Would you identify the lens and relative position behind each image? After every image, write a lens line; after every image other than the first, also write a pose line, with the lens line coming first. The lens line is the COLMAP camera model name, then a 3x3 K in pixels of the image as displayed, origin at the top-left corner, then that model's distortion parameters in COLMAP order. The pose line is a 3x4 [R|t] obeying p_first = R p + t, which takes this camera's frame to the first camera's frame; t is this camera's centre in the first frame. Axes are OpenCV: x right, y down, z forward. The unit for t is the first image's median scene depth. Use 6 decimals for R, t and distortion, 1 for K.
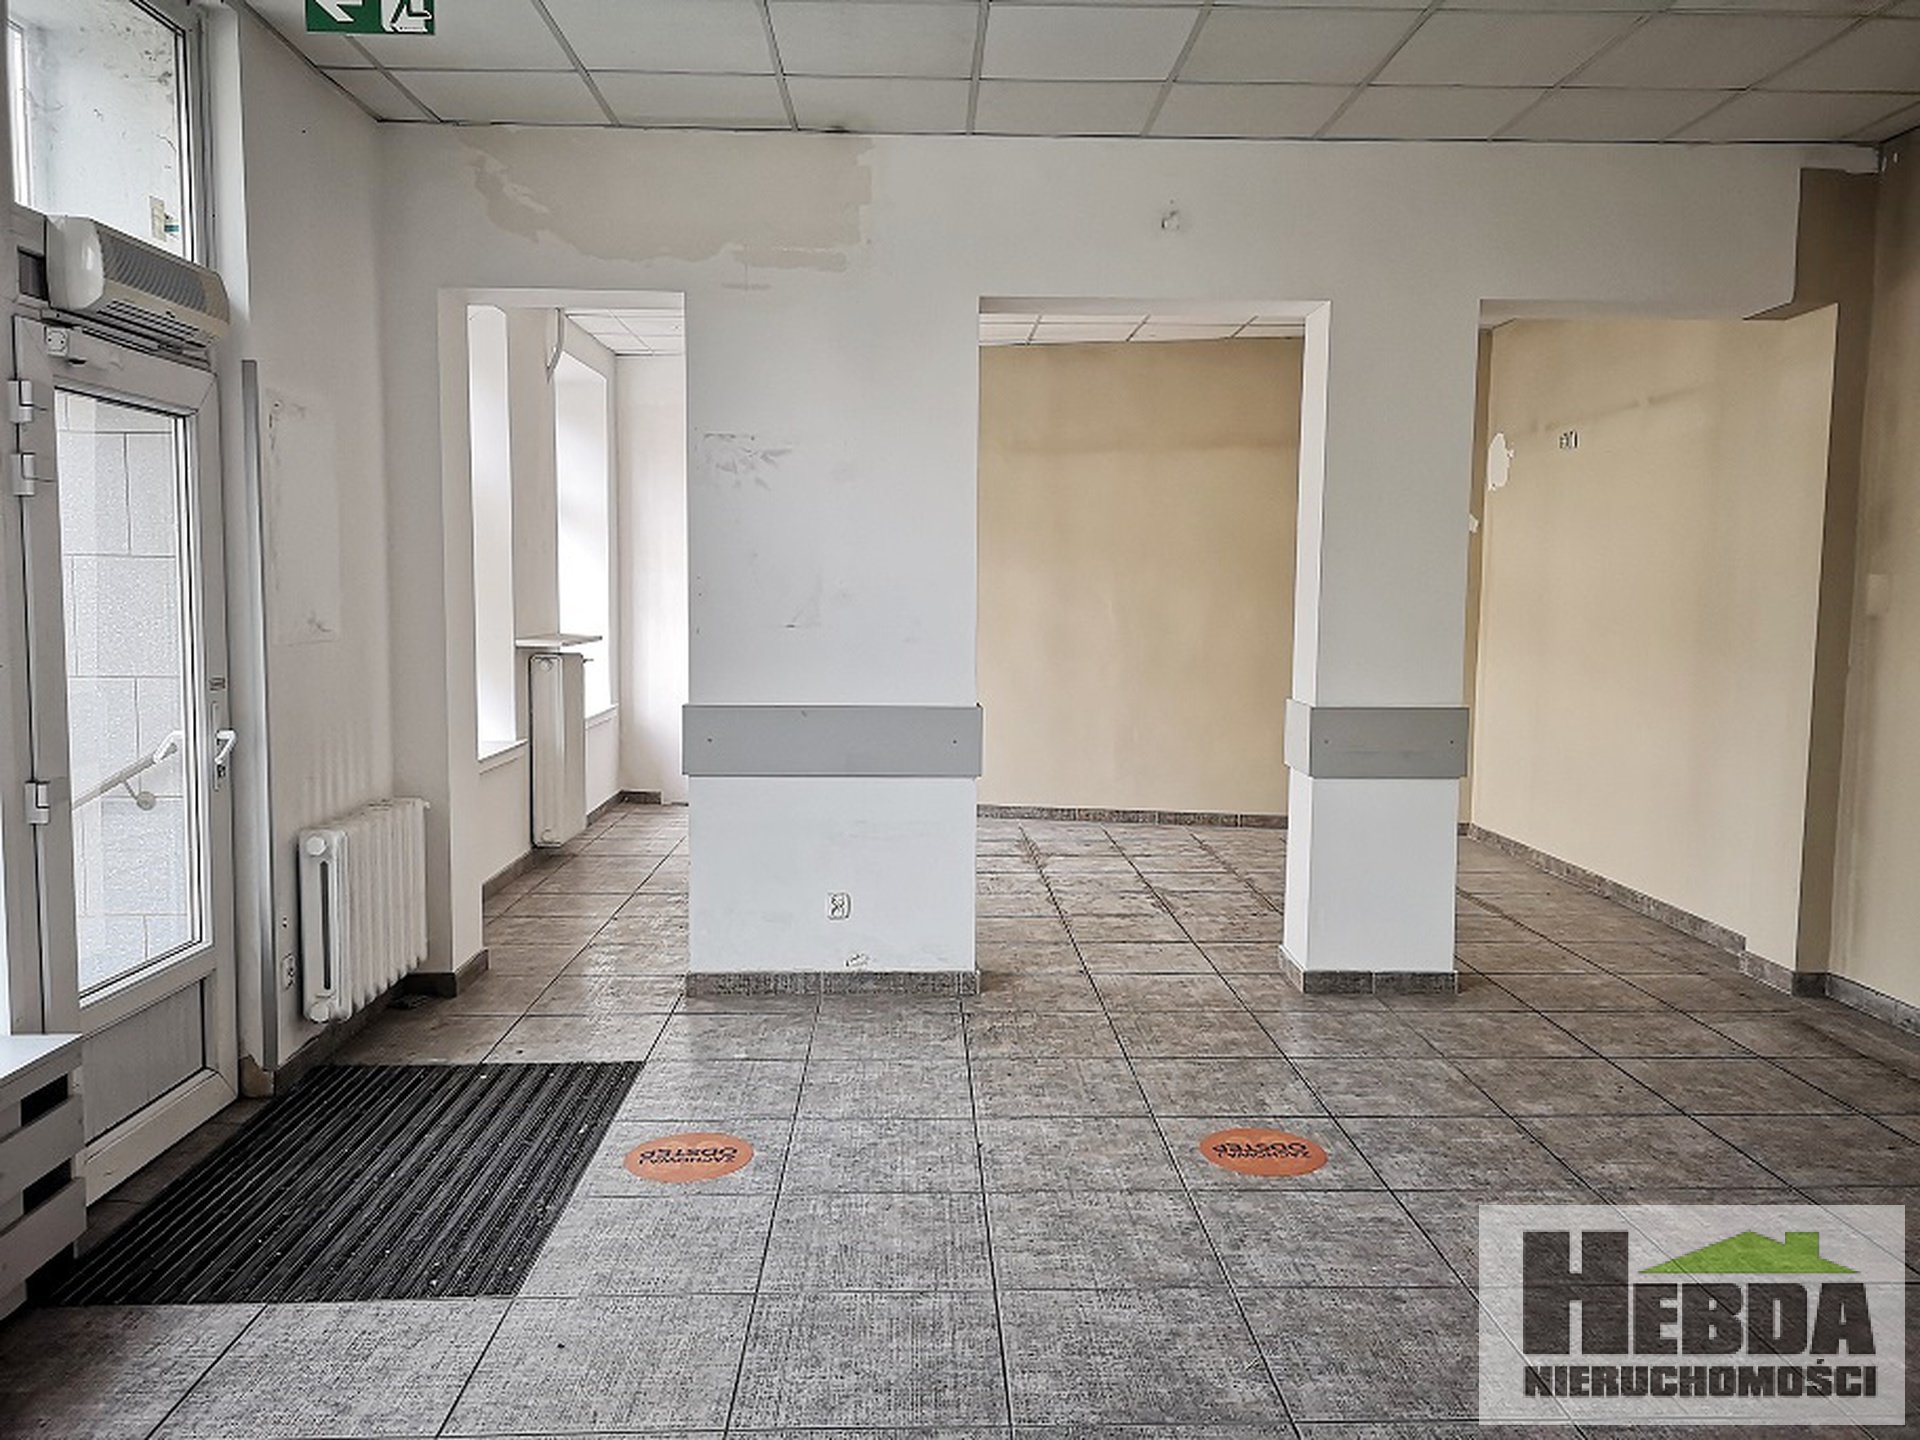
lens RADIAL K [[1475.6, 0, 960.7], [0, 1475.6, 717.5], [0, 0, 1]] dist [0.059815, -0.049719]
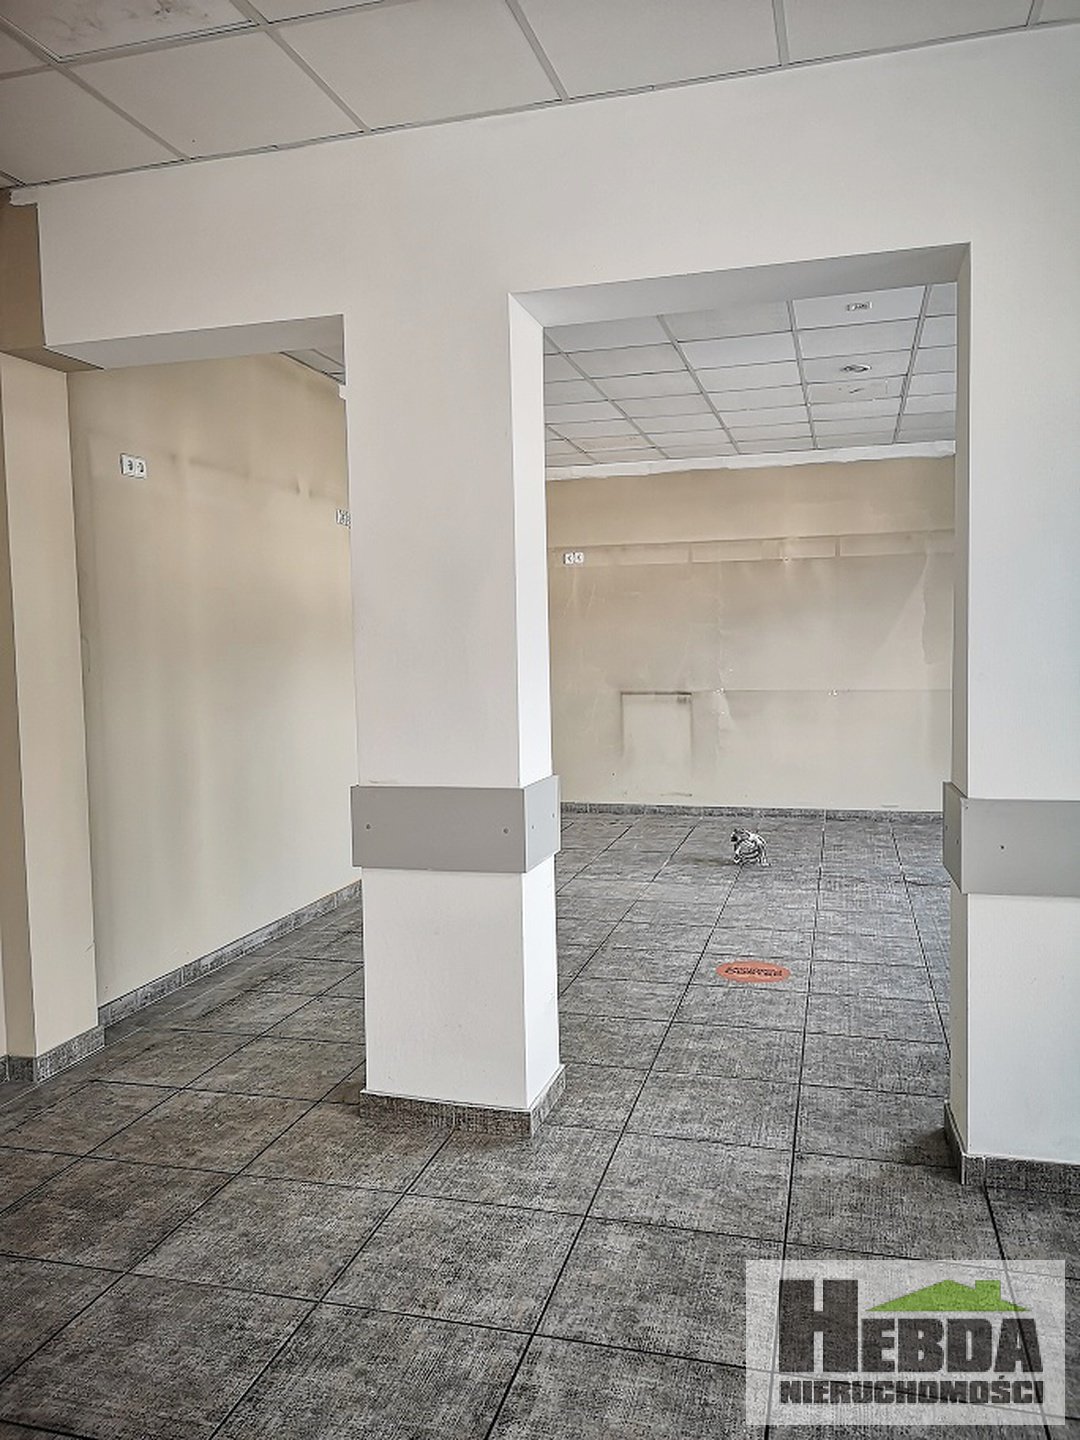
lens RADIAL K [[1106.7, 0, 533.3], [0, 1106.7, 720.8], [0, 0, 1]] dist [0.059815, -0.049719]
pose [[-0.953597, -0.008382, 0.300970, 0.051182], [0.039666, 0.987402, 0.153177, -0.163232], [-0.298463, 0.158007, -0.941251, 1.841766]]
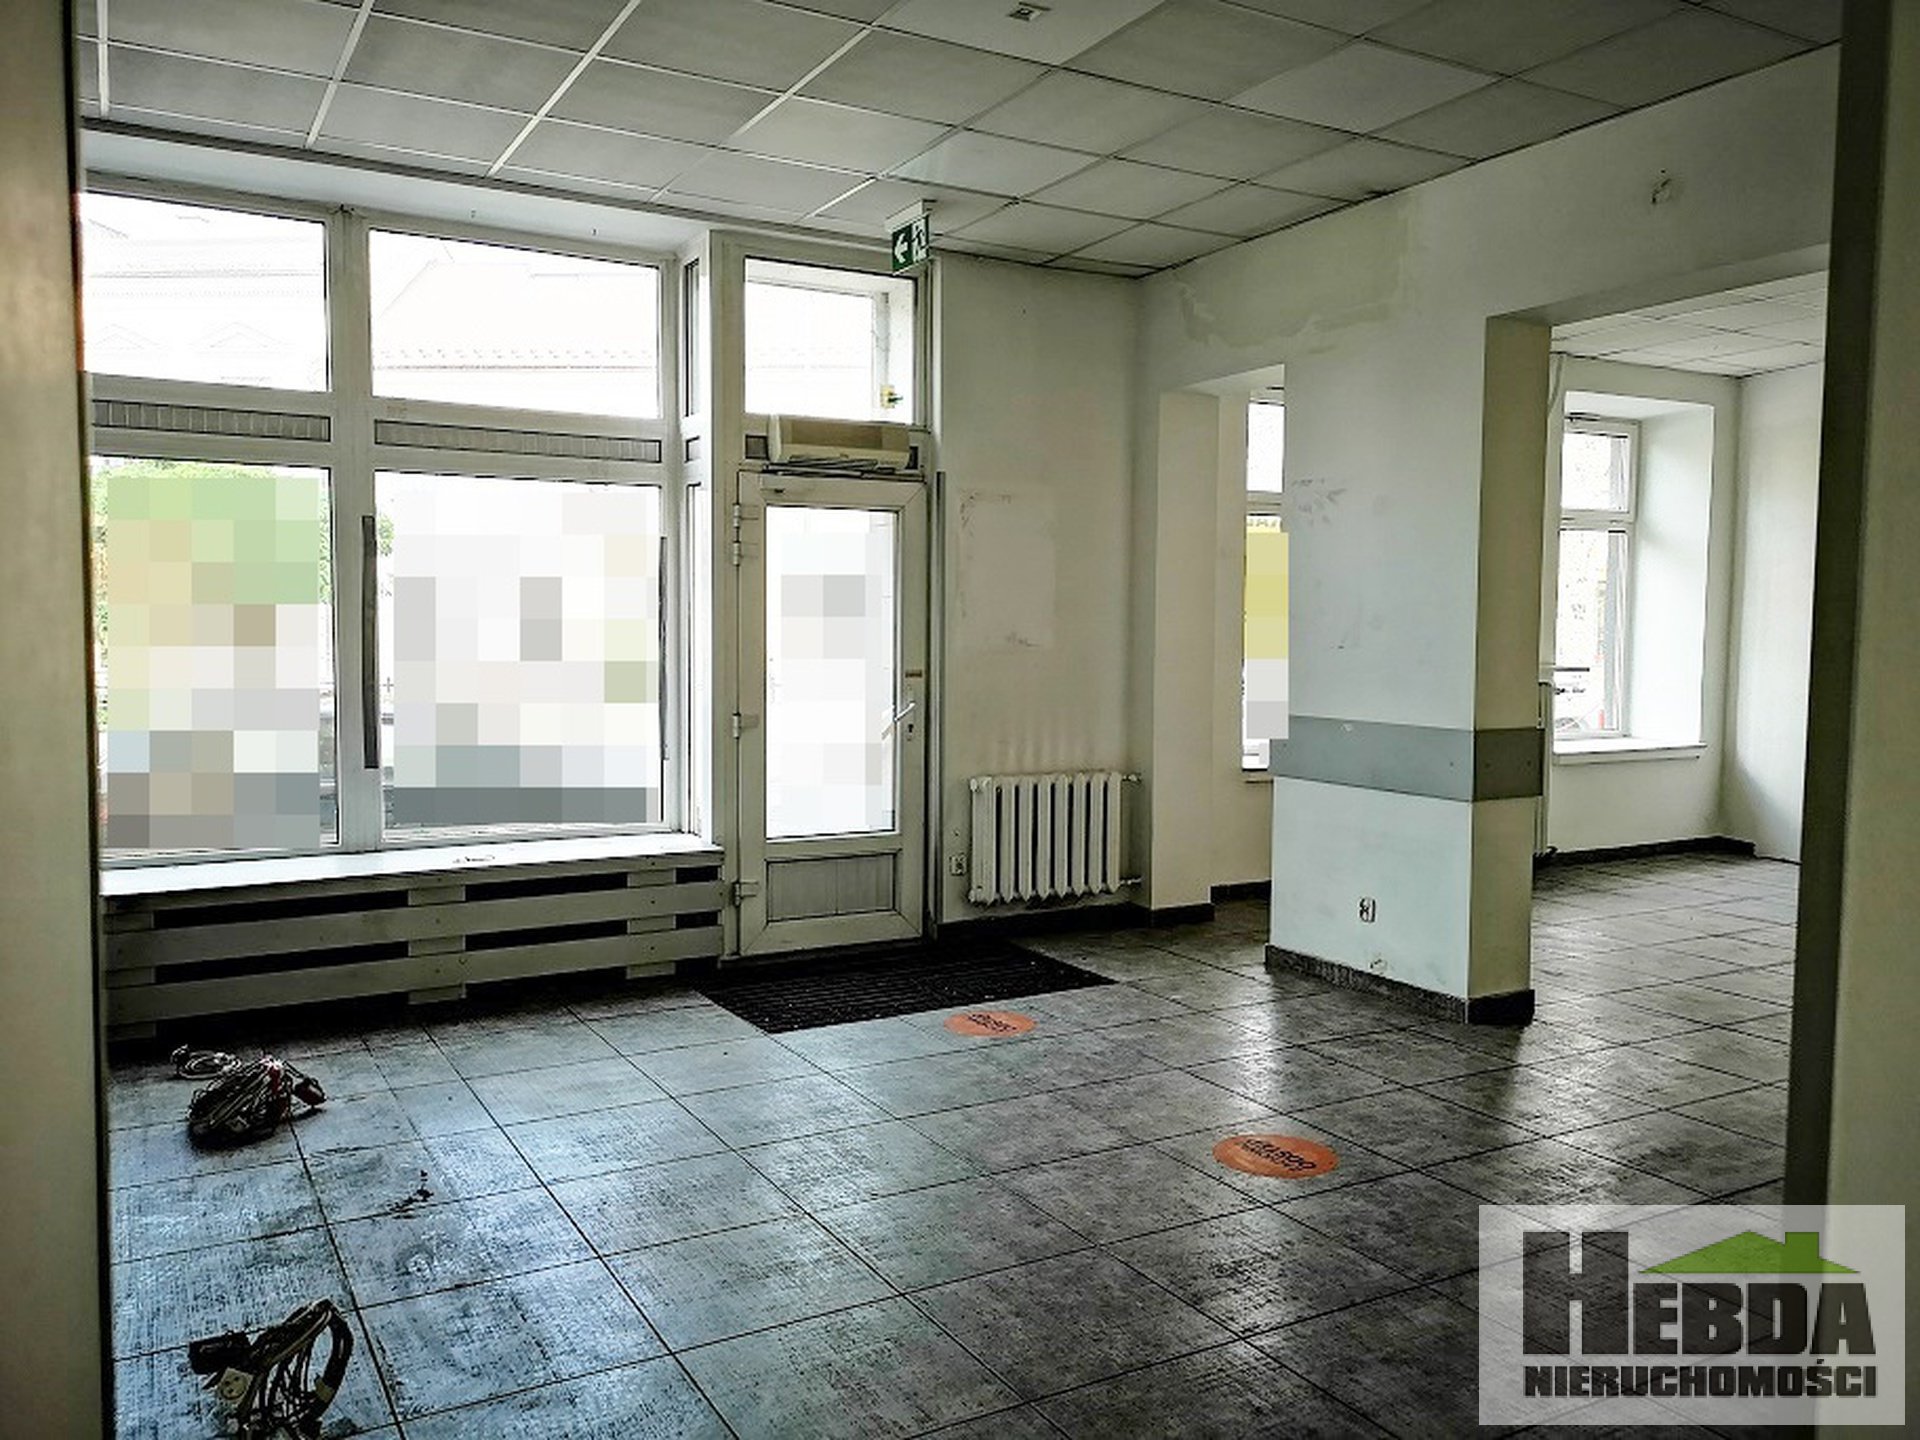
lens RADIAL K [[1475.6, 0, 970.6], [0, 1475.6, 721.1], [0, 0, 1]] dist [0.059815, -0.049719]
pose [[0.466987, 0.053476, -0.882646, 0.815070], [-0.081883, 0.996496, 0.017051, -0.003568], [0.880465, 0.064311, 0.469729, 0.264342]]
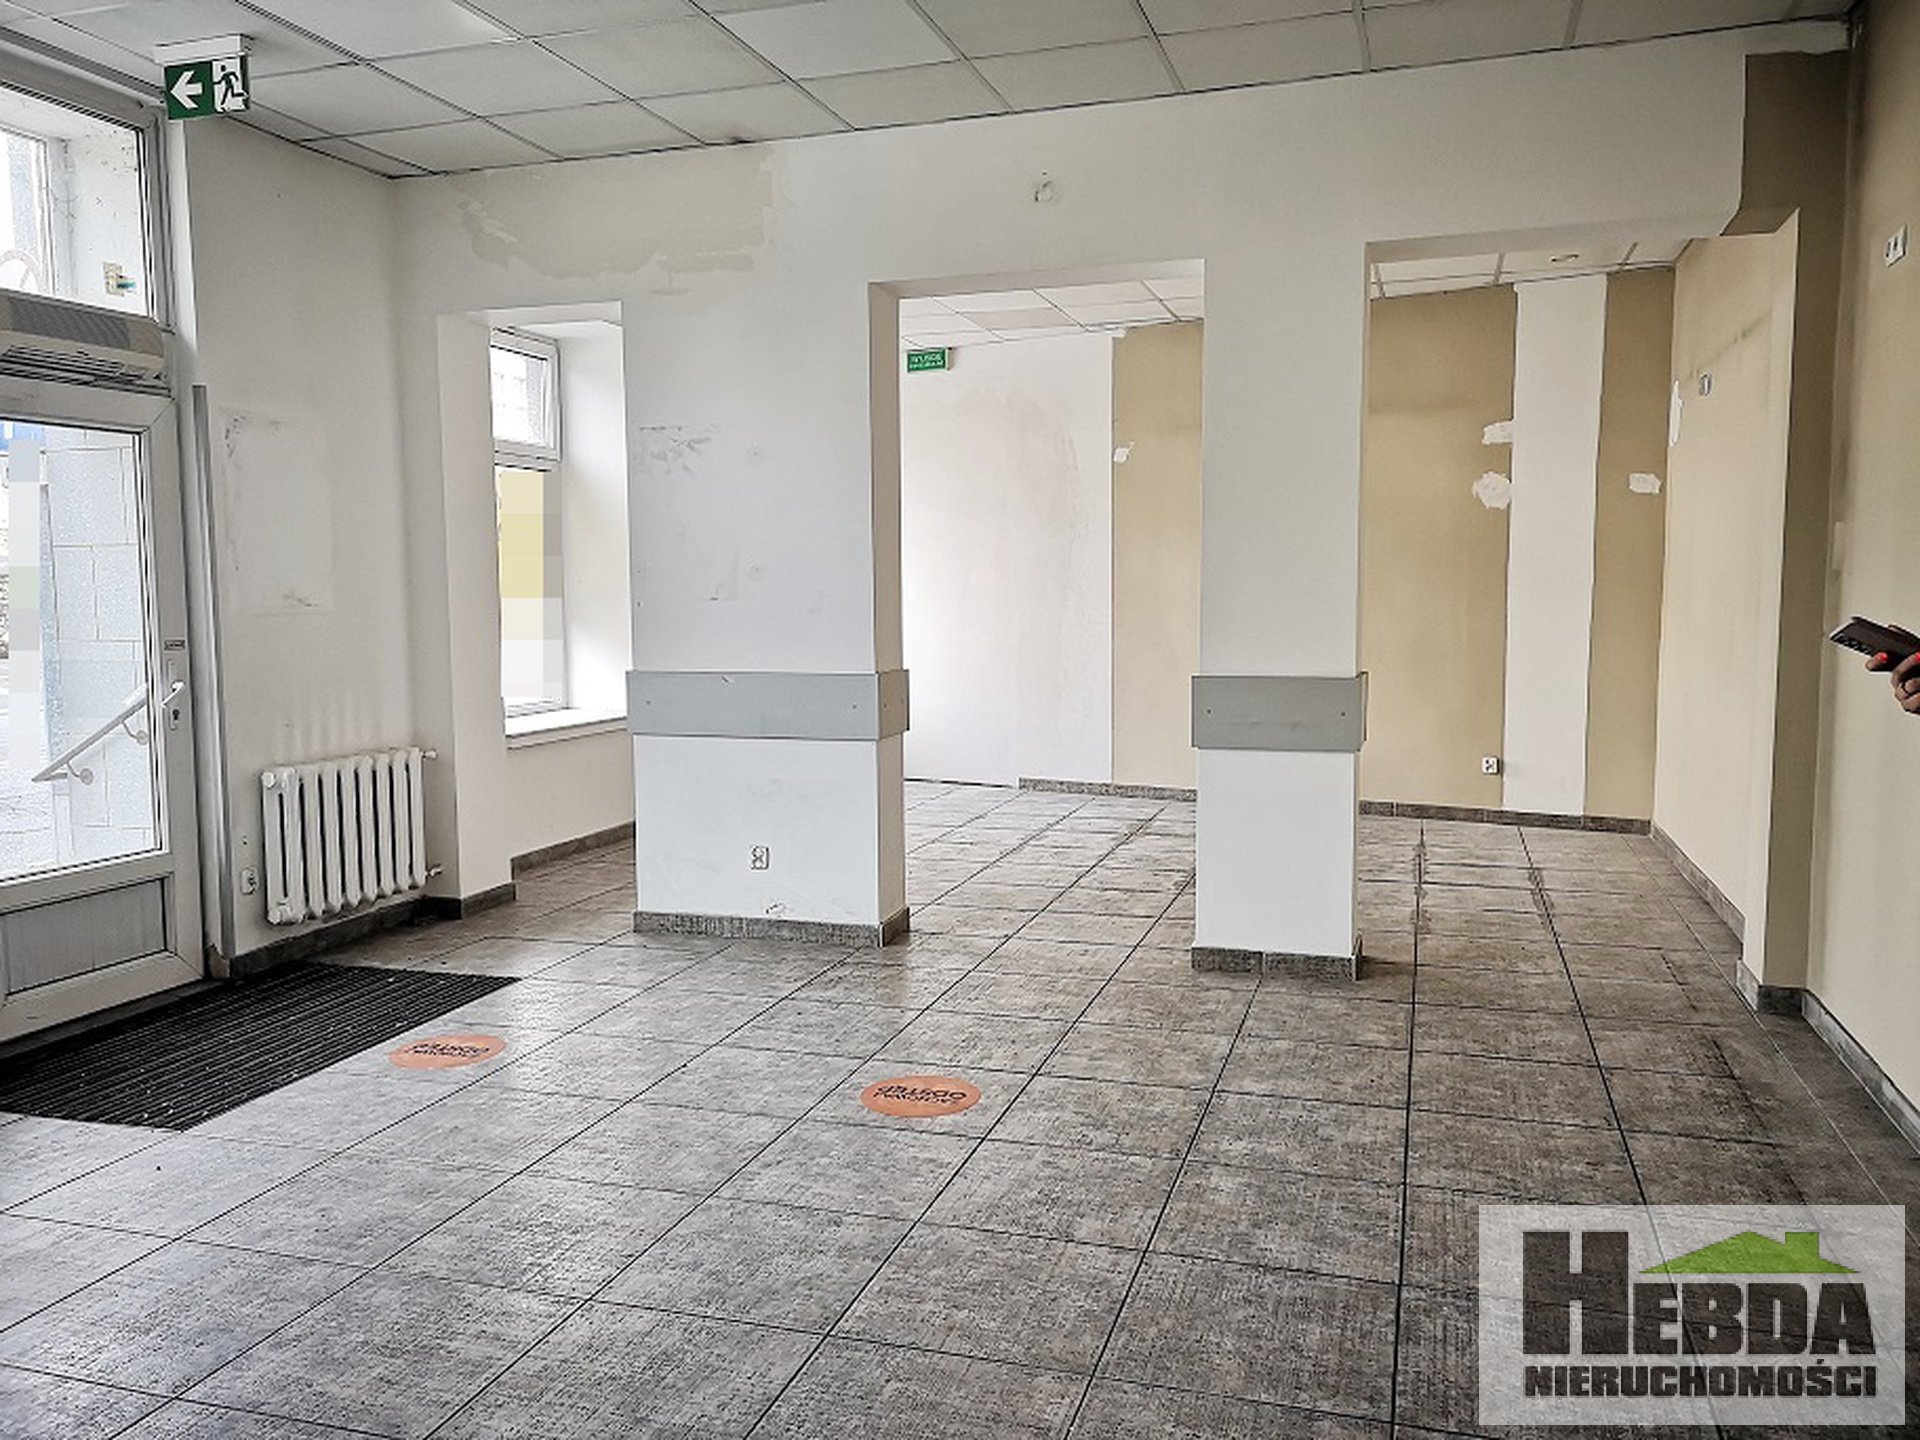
lens RADIAL K [[1475.6, 0, 958.6], [0, 1475.6, 715.9], [0, 0, 1]] dist [0.059815, -0.049719]
pose [[0.941470, 0.014226, -0.336797, 0.470985], [-0.013708, 0.999898, 0.003915, 0.019797], [0.336819, 0.000931, 0.941569, 0.033324]]
